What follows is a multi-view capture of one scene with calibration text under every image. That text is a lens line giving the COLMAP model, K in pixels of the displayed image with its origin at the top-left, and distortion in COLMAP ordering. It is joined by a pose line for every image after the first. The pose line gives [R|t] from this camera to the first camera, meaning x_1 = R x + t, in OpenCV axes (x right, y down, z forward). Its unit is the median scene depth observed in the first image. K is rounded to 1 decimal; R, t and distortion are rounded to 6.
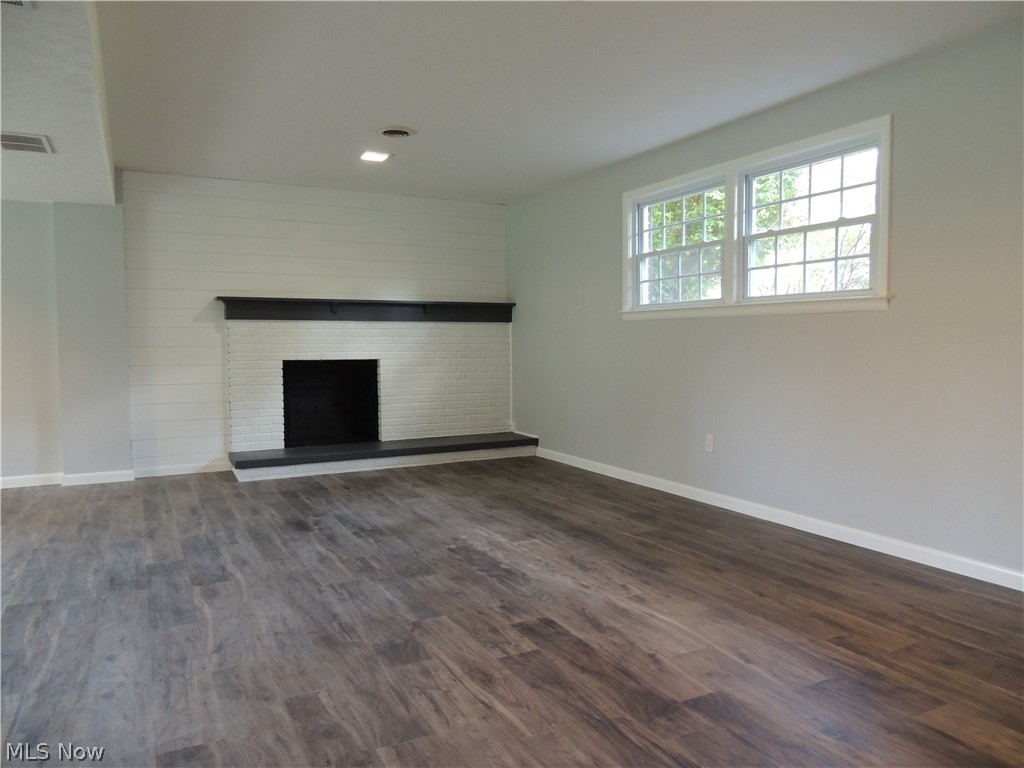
lens RADIAL K [[729.0, 0, 515.2], [0, 729.0, 383.2], [0, 0, 1]] dist [-0.030148, 0.011047]
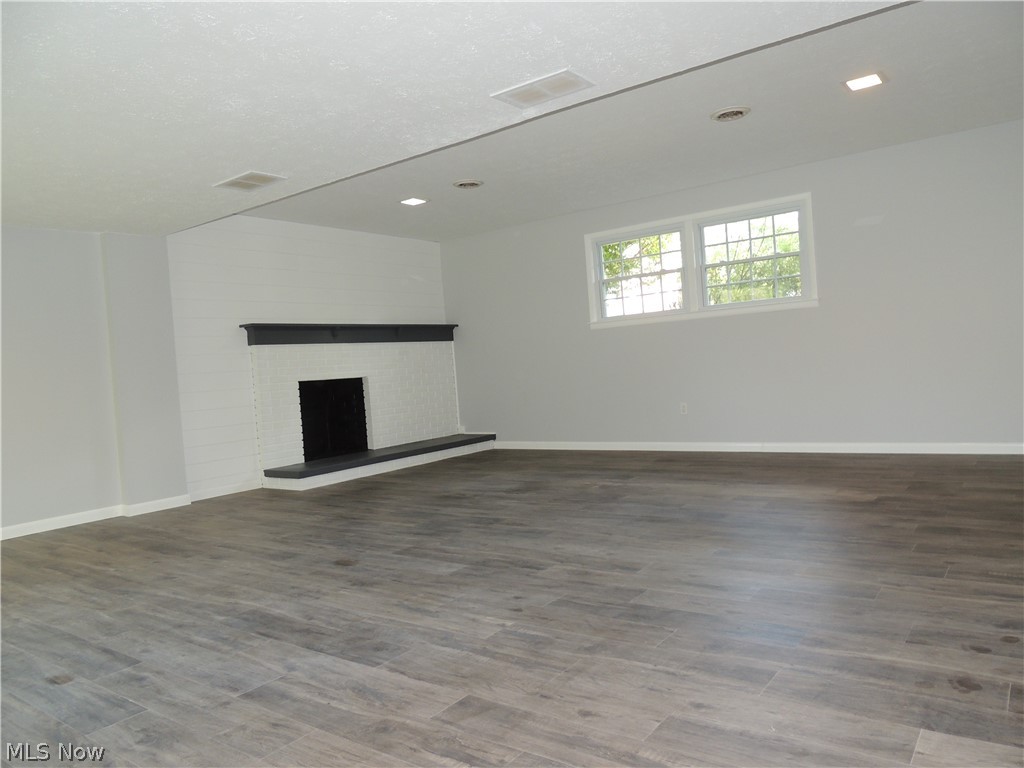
lens RADIAL K [[729.0, 0, 515.2], [0, 729.0, 383.2], [0, 0, 1]] dist [-0.030148, 0.011047]
pose [[0.898888, -0.070261, 0.432509, -0.496480], [0.092979, 0.995167, -0.031574, 0.035968], [-0.428201, 0.068596, 0.901077, -0.118320]]
